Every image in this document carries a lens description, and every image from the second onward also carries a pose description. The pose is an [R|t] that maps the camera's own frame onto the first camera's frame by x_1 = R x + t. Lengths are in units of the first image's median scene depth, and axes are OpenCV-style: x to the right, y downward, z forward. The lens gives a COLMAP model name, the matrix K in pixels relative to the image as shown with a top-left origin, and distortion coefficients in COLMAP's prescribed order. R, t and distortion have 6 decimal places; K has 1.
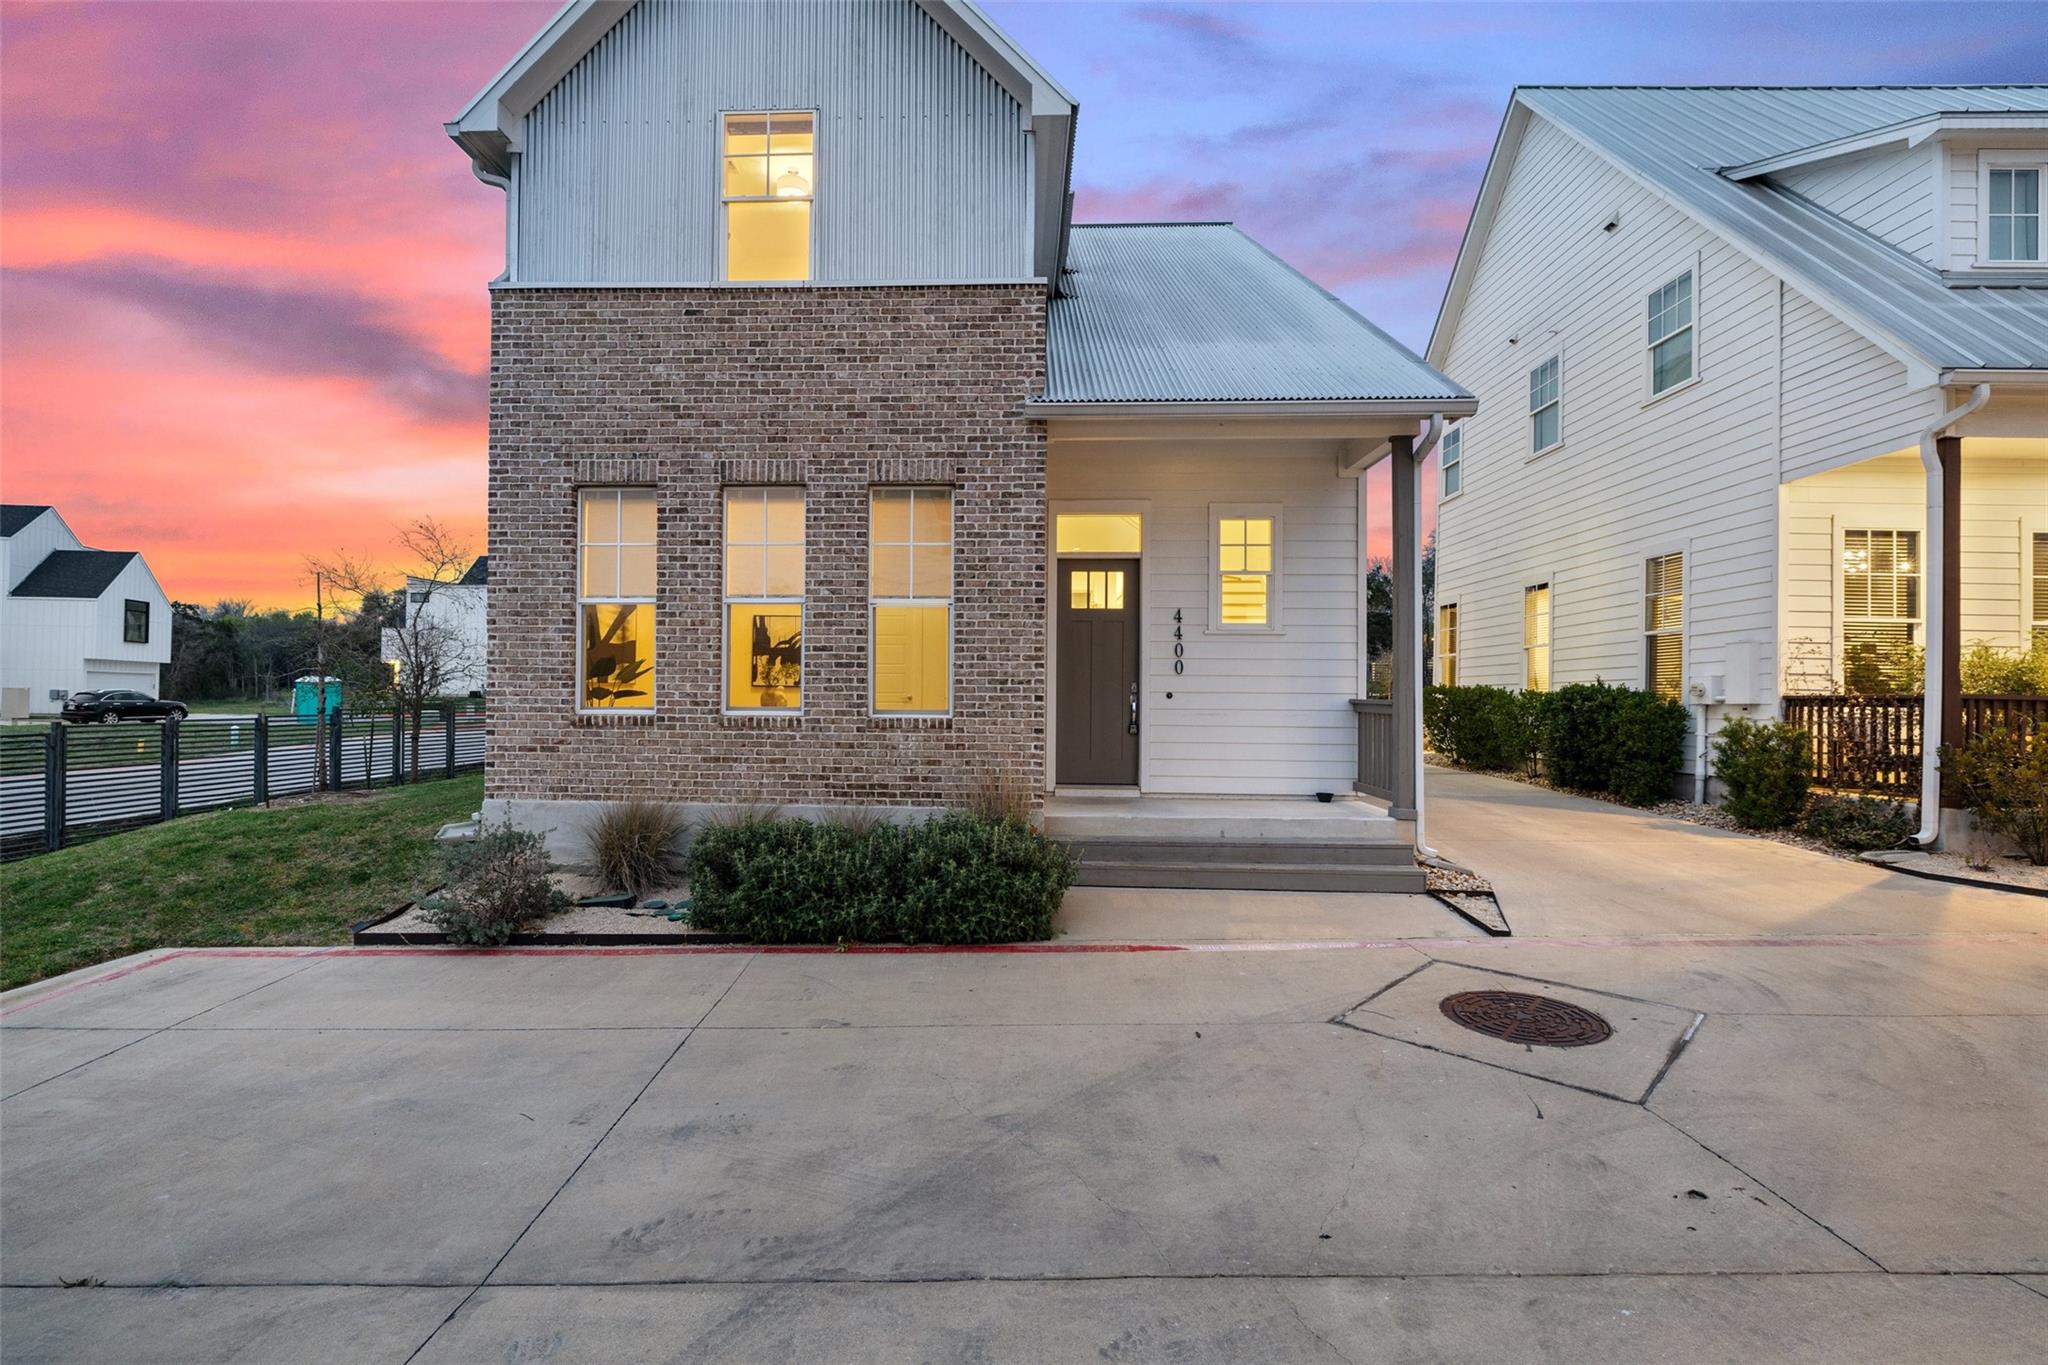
lens RADIAL K [[1017.2, 0, 1023.1], [0, 1017.2, 692.5], [0, 0, 1]] dist [-0.005904, 0.001775]
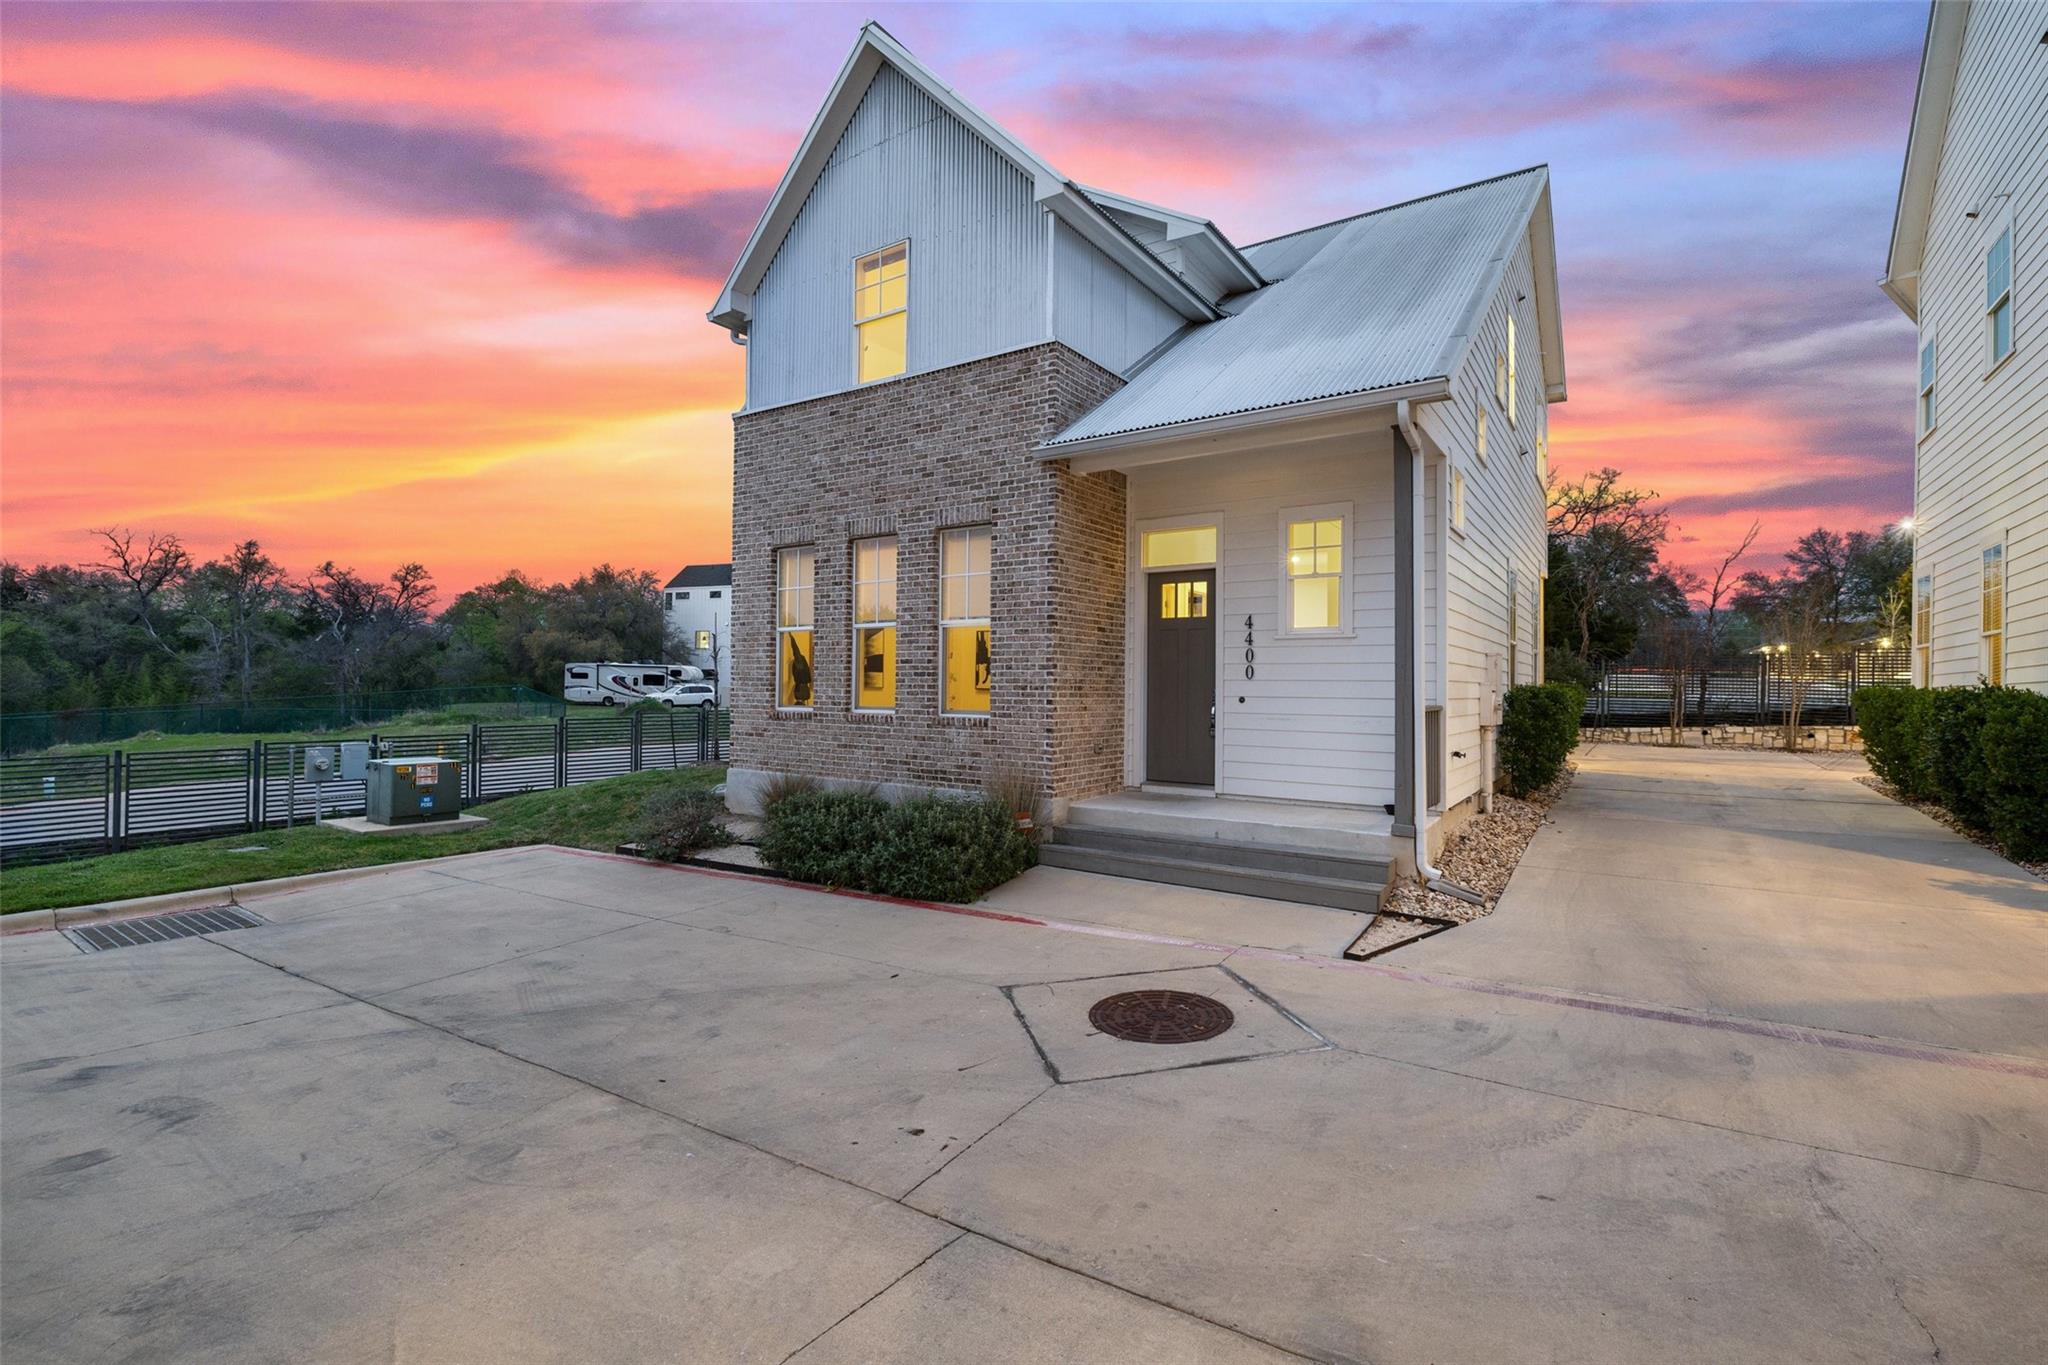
lens RADIAL K [[1017.2, 0, 1031.1], [0, 1017.2, 677.7], [0, 0, 1]] dist [-0.005904, 0.001775]
pose [[0.823703, -0.003971, -0.567008, 0.653126], [-0.001962, 0.999950, -0.009854, -0.010699], [0.567018, 0.009229, 0.823654, 0.041941]]
